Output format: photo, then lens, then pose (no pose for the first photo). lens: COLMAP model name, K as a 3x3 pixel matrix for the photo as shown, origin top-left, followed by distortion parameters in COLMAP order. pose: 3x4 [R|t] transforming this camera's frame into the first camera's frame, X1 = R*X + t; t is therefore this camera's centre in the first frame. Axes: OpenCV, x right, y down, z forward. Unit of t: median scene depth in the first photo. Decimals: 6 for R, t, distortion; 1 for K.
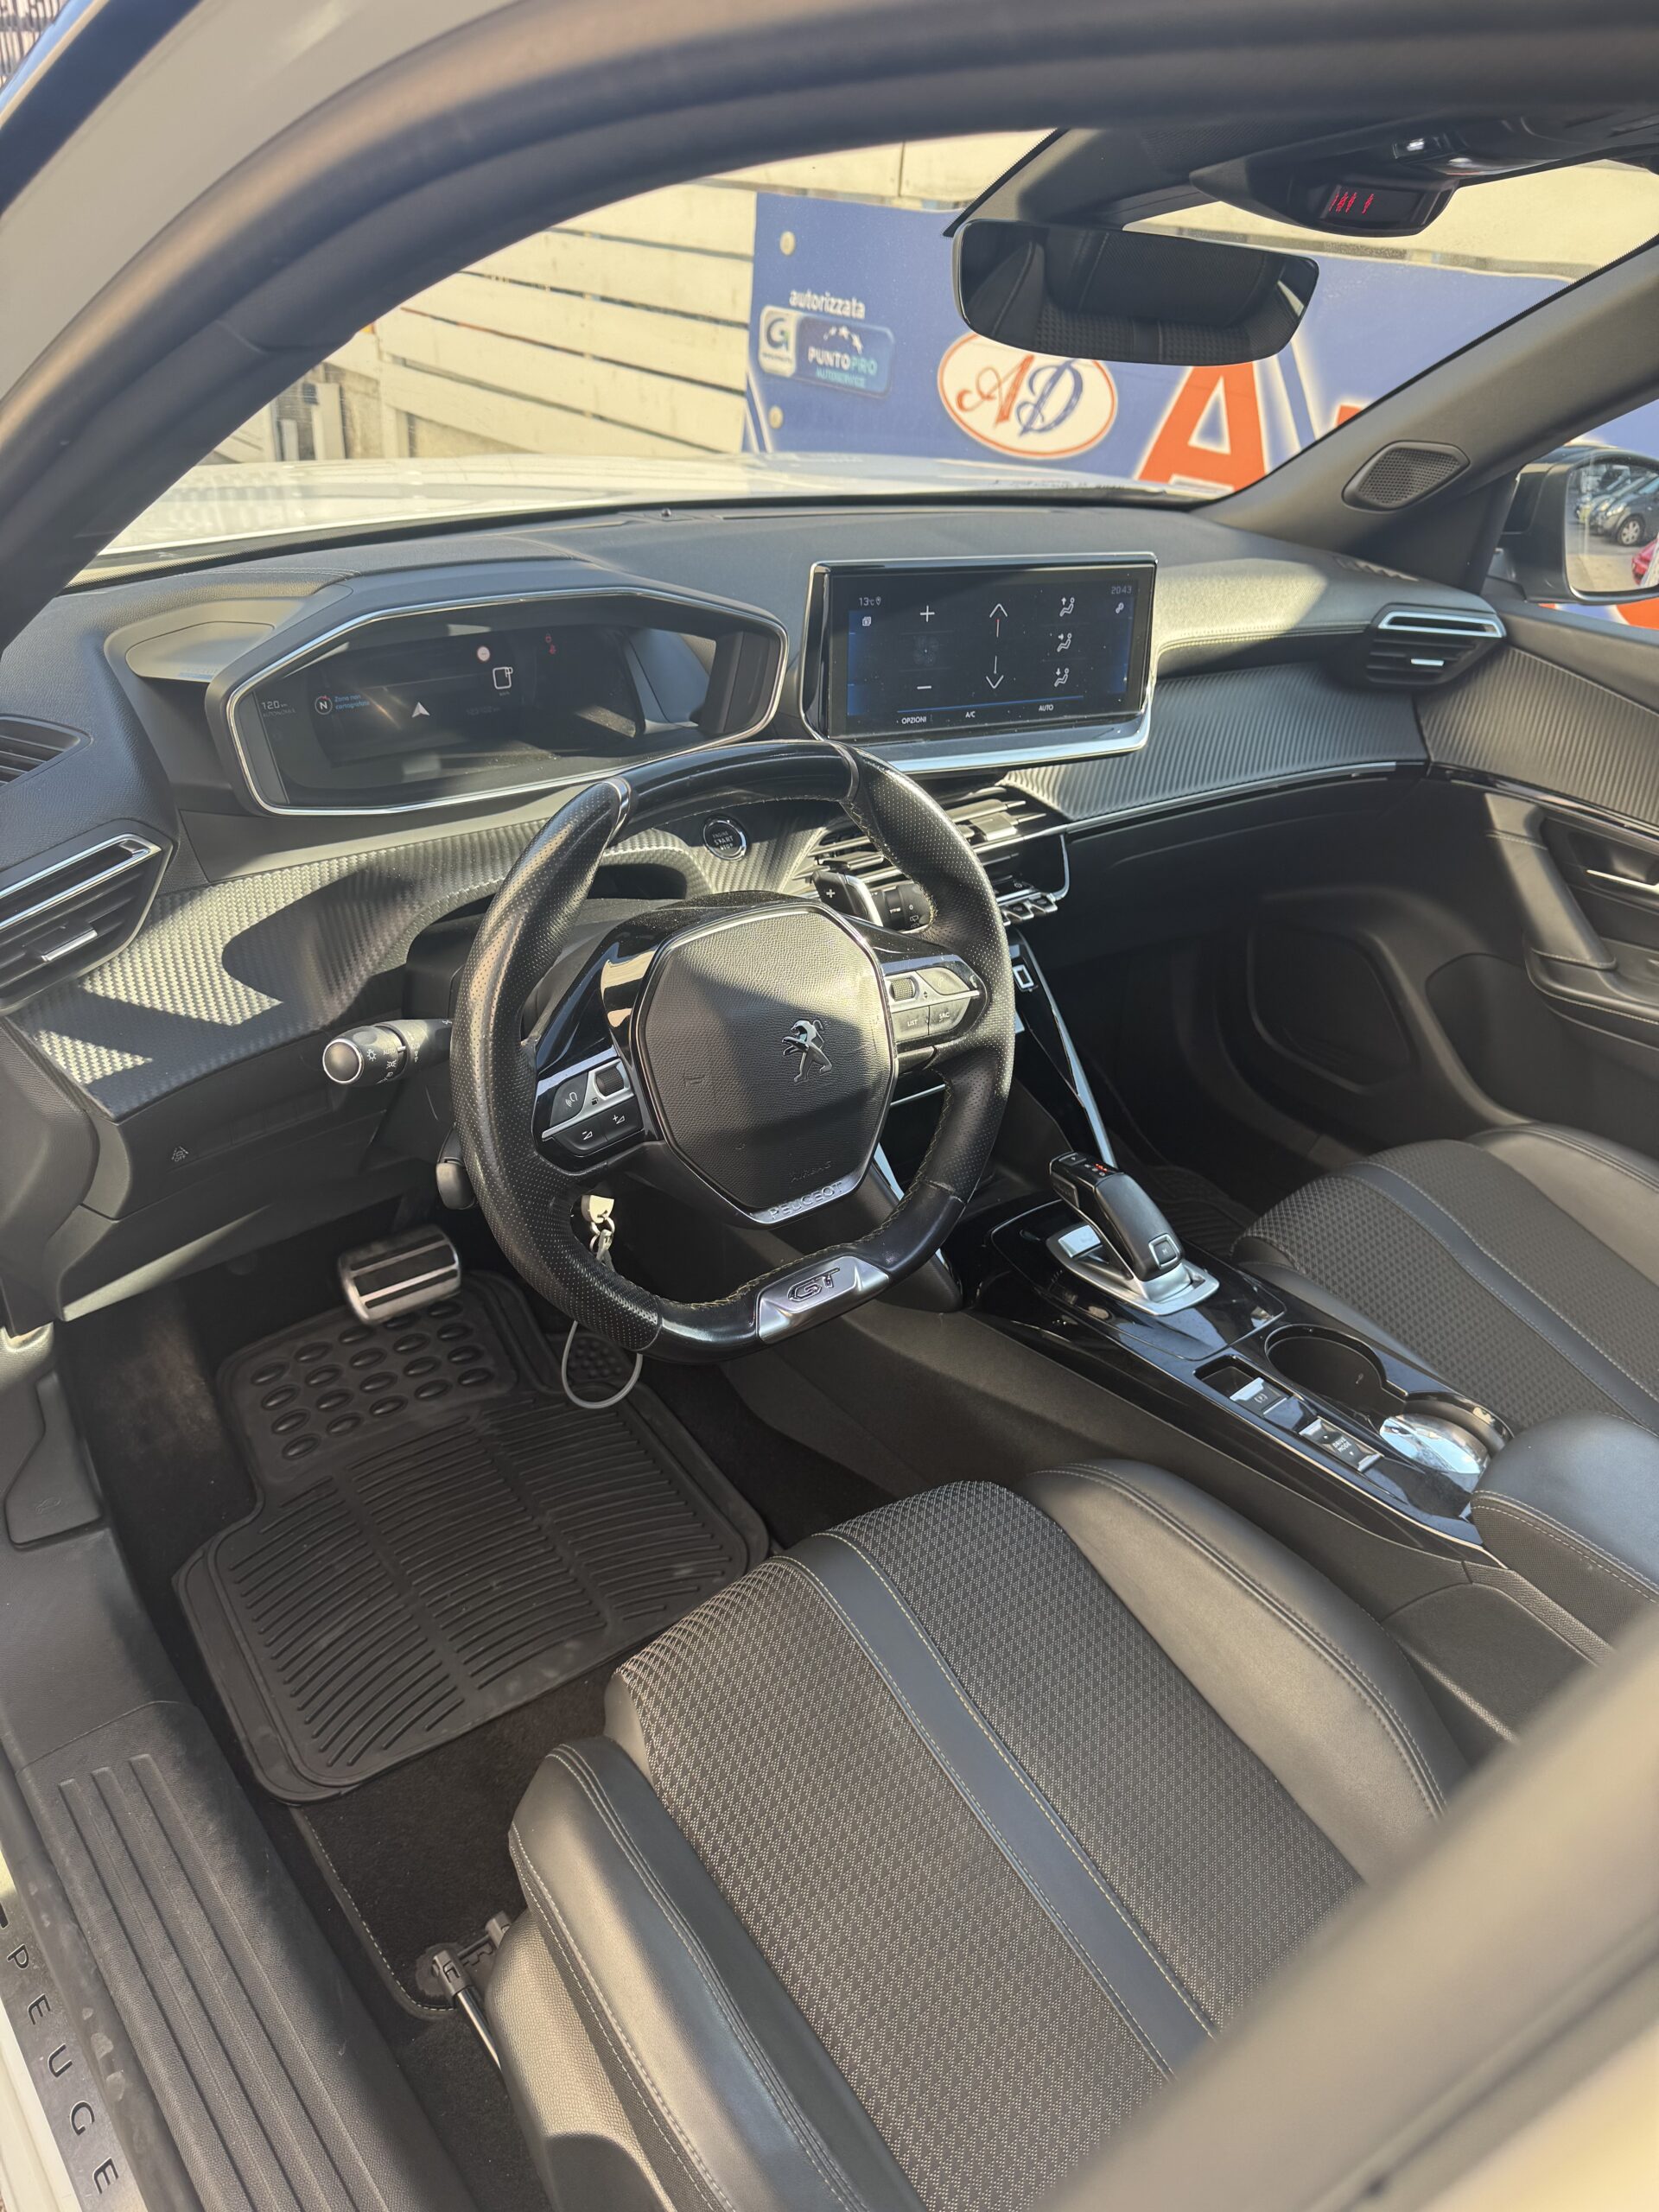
lens RADIAL K [[1555.7, 0, 833.3], [0, 1555.7, 1081.7], [0, 0, 1]] dist [0.055701, -0.067897]
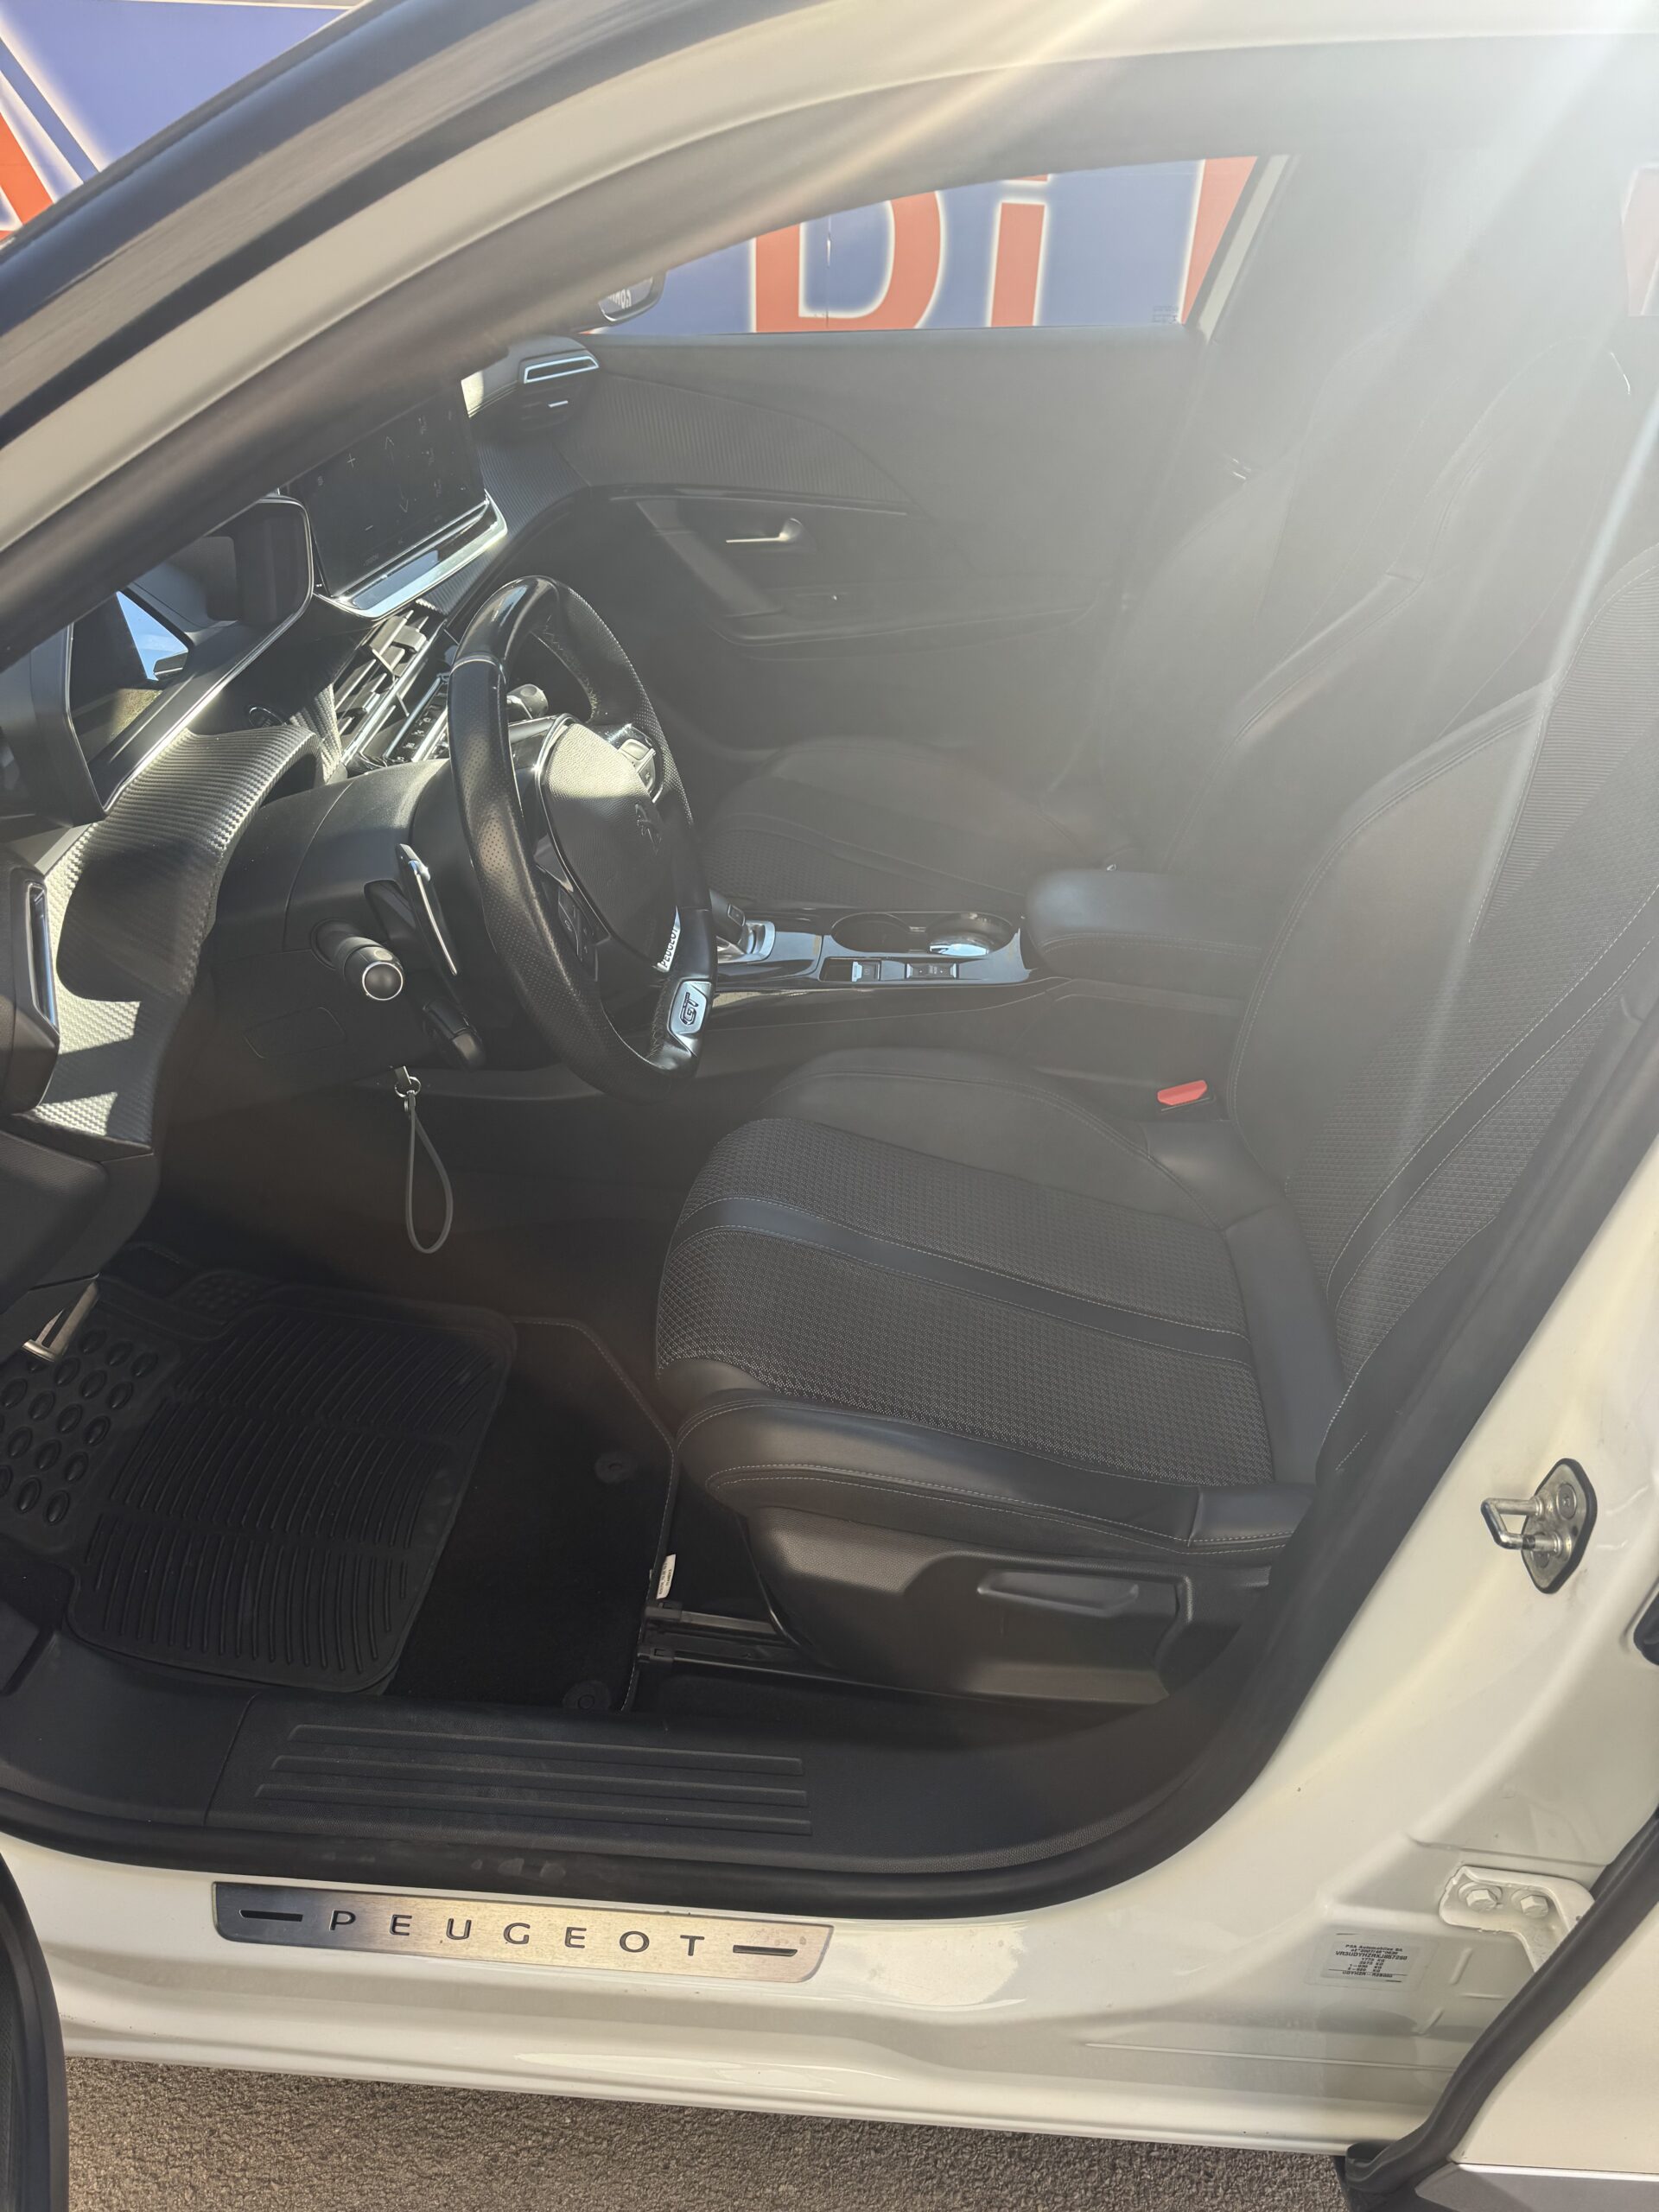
lens RADIAL K [[1555.7, 0, 833.3], [0, 1555.7, 1081.7], [0, 0, 1]] dist [0.055701, -0.067897]
pose [[0.685546, -0.472384, 0.553967, -0.480892], [0.384649, 0.881056, 0.275291, -0.085152], [-0.618119, 0.024359, 0.785707, -0.045366]]
